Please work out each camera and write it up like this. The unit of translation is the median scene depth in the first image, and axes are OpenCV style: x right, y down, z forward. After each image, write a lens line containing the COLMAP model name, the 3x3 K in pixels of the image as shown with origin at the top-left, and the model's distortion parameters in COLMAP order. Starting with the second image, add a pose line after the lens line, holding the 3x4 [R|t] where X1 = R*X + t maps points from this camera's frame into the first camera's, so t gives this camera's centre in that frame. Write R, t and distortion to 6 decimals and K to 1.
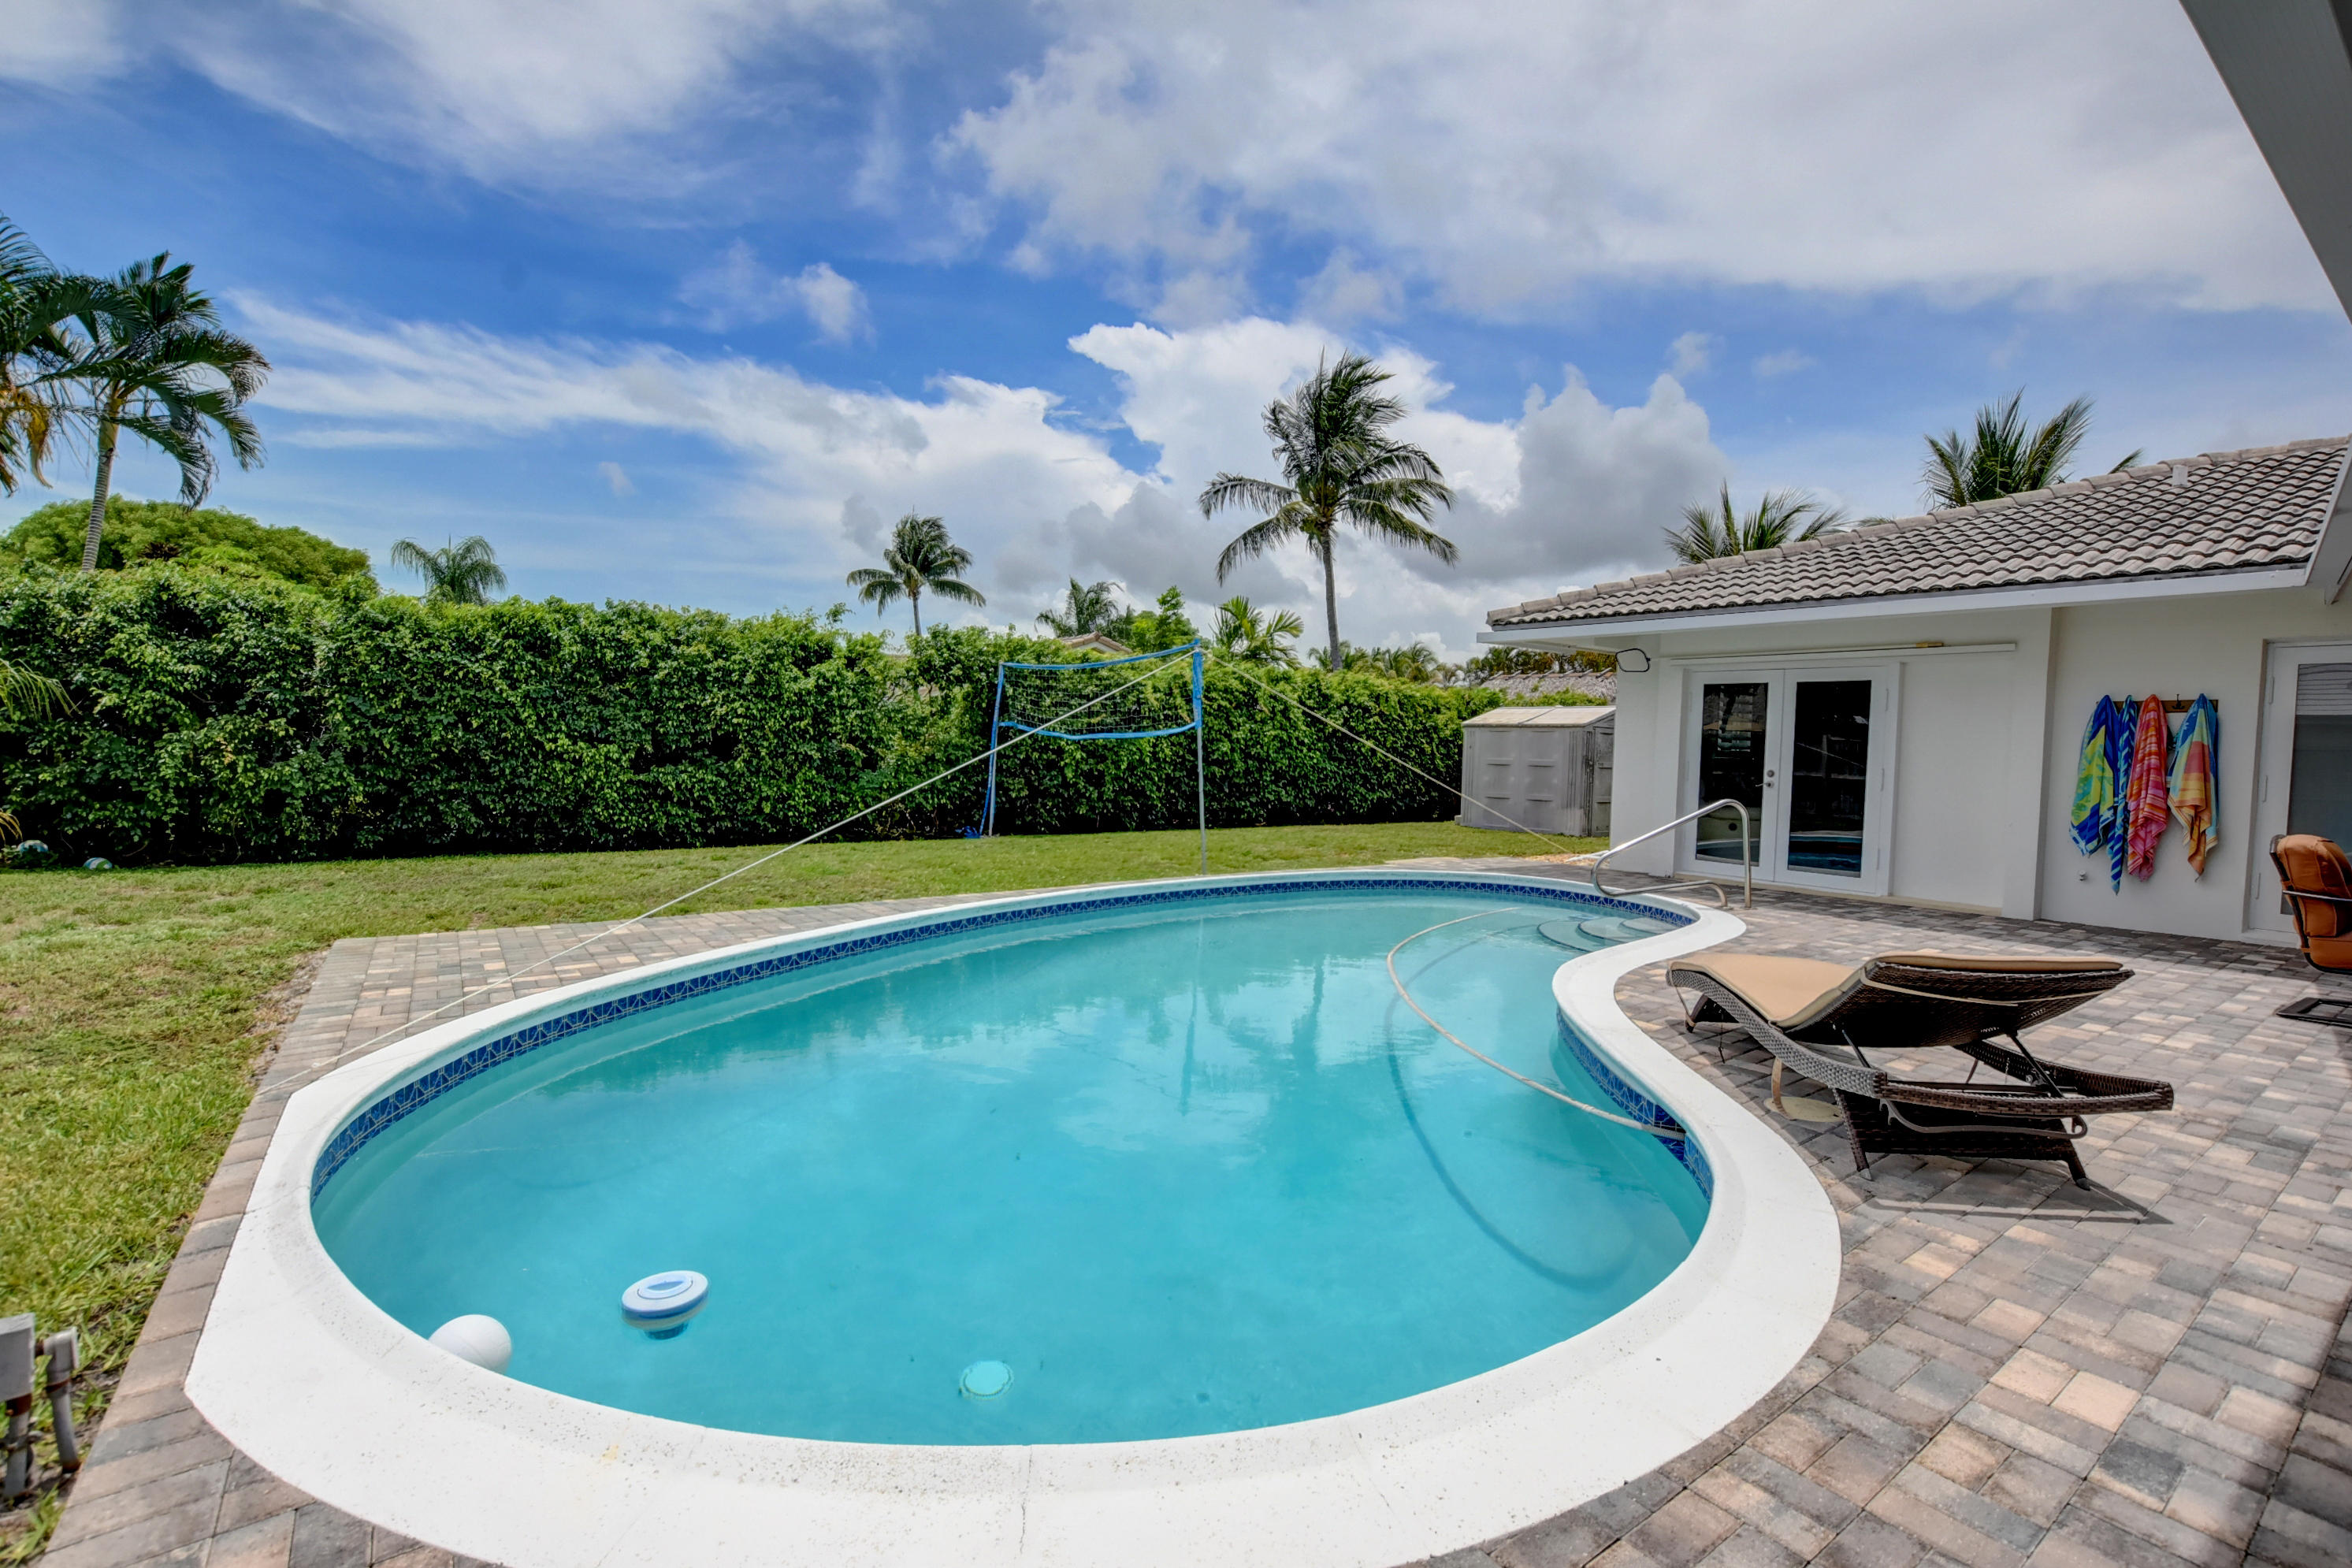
lens RADIAL K [[1043.9, 0, 1176.2], [0, 1043.9, 785.1], [0, 0, 1]] dist [-0.033712, 0.005719]
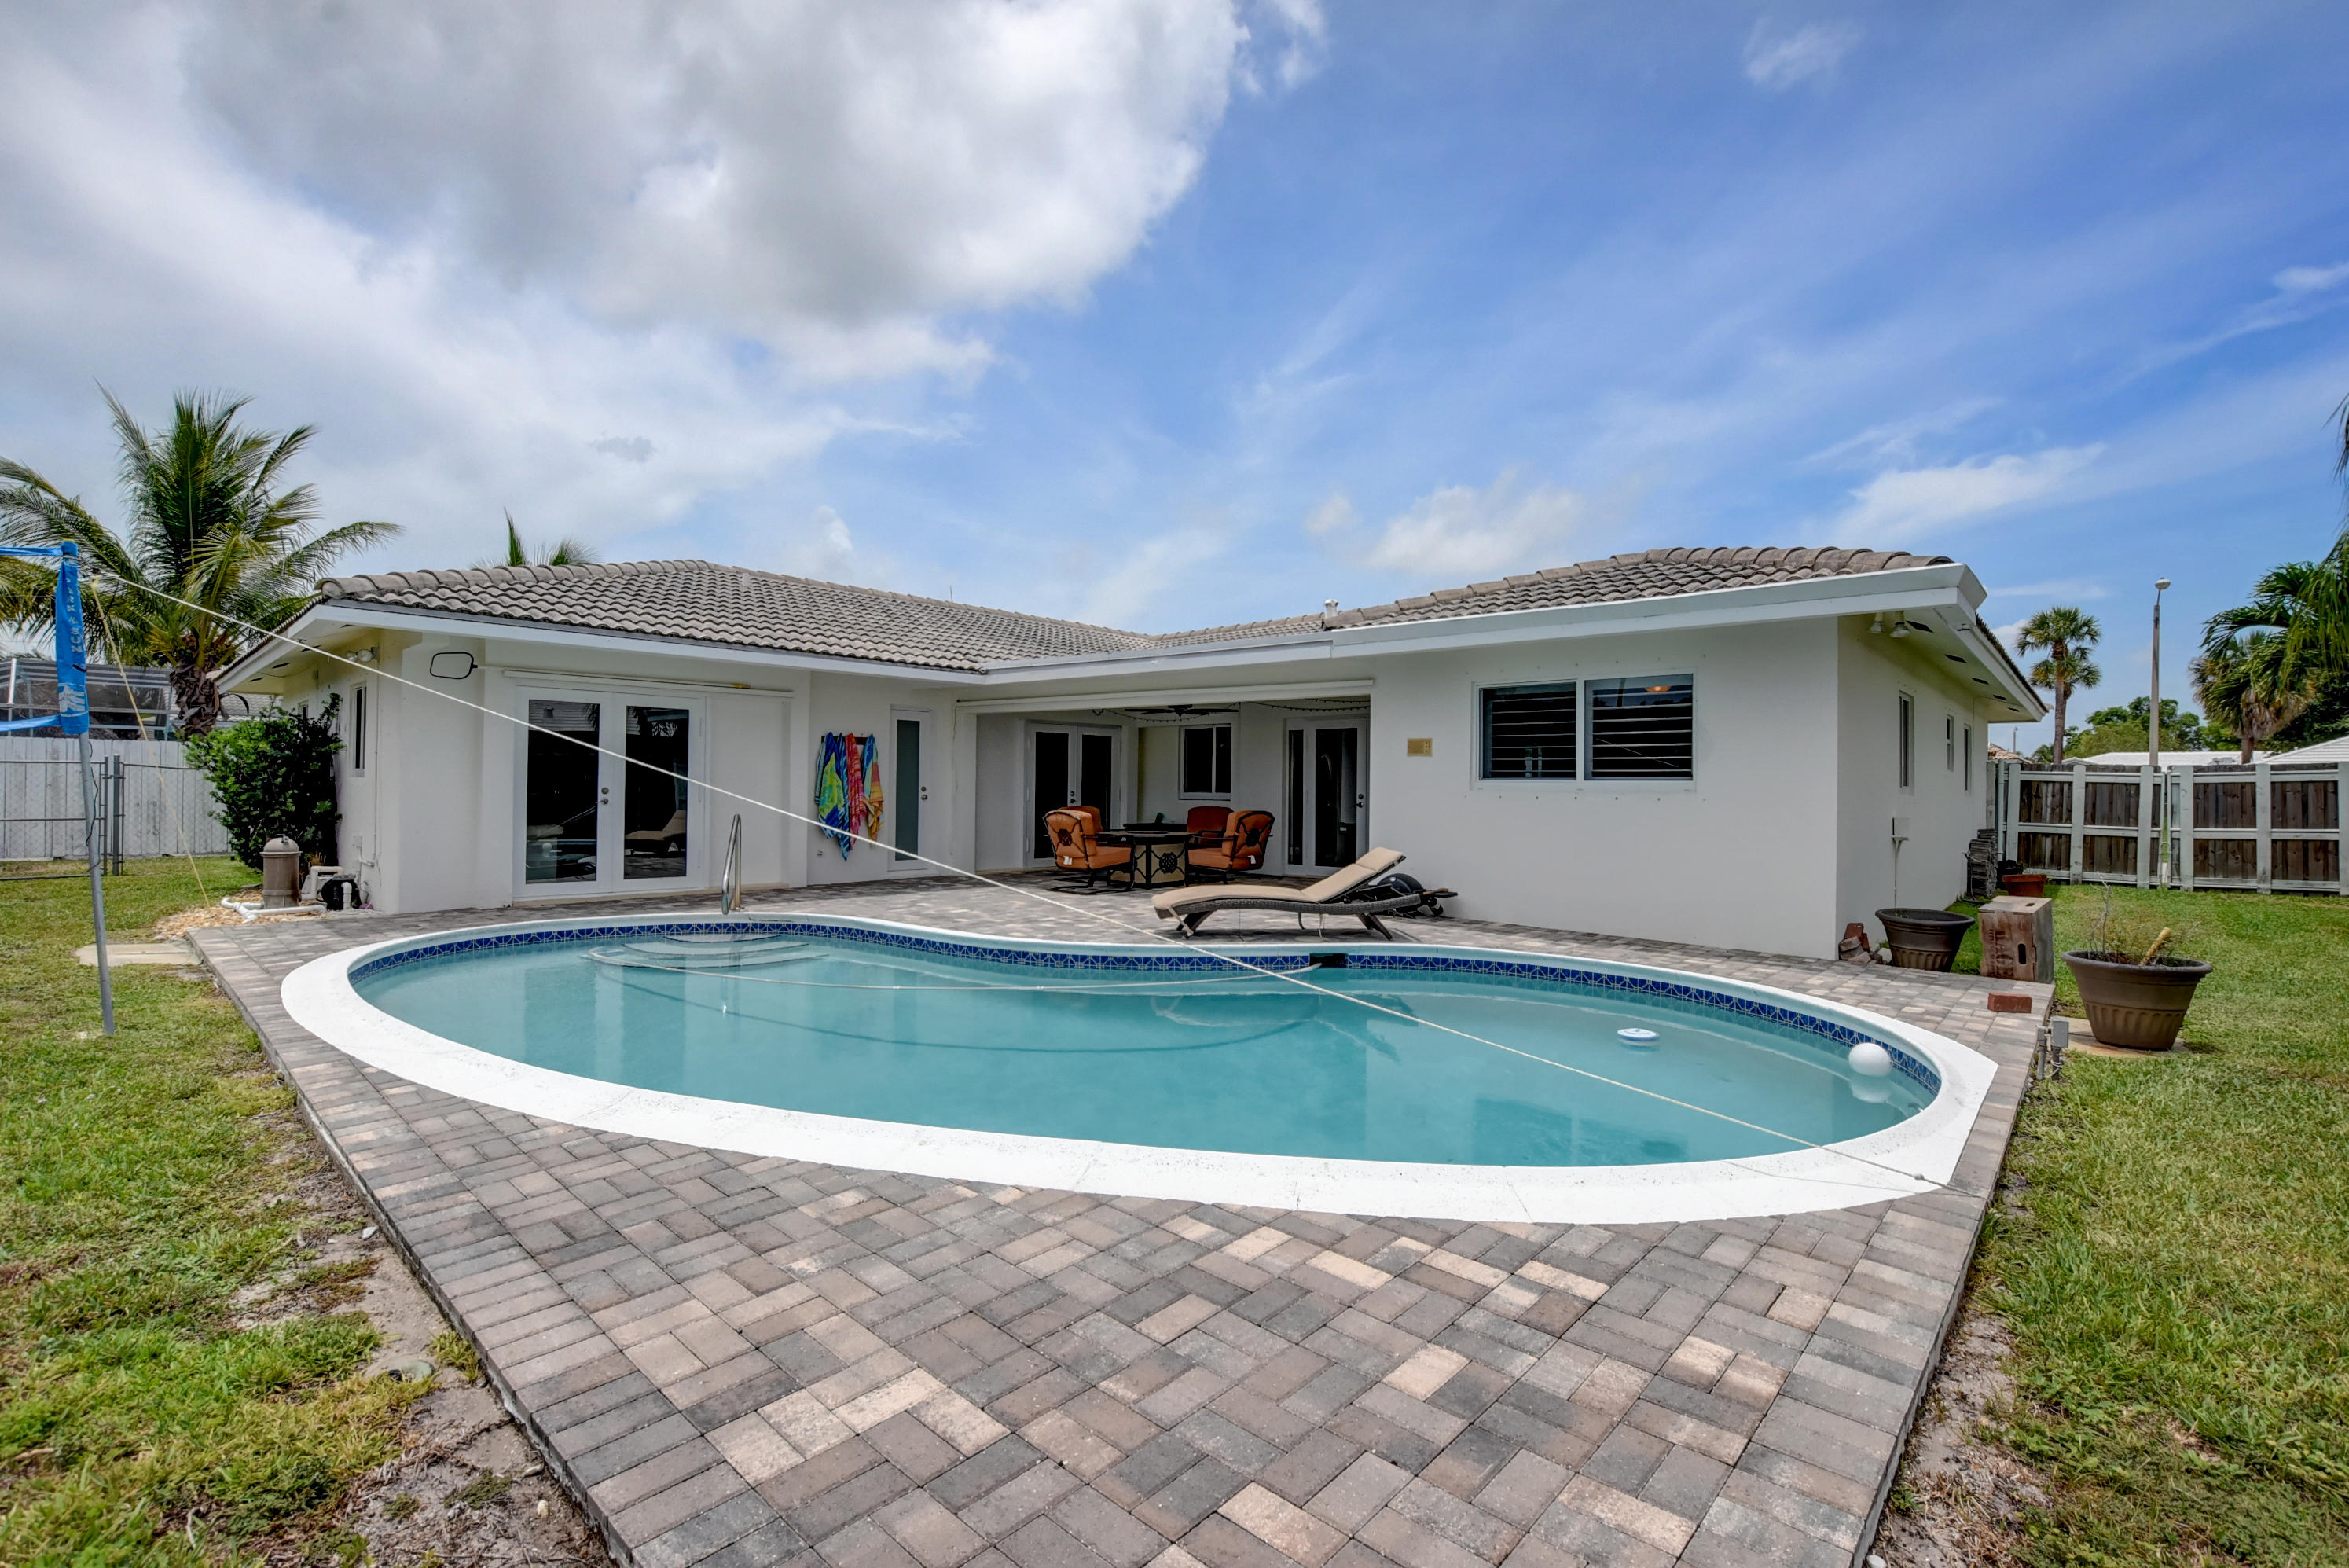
lens RADIAL K [[1042.6, 0, 1179.0], [0, 1042.6, 783.5], [0, 0, 1]] dist [-0.033712, 0.005719]
pose [[-0.192063, -0.020341, 0.981172, -0.577122], [0.024859, 0.999364, 0.025584, -0.032292], [-0.981068, 0.029304, -0.191435, 0.643914]]
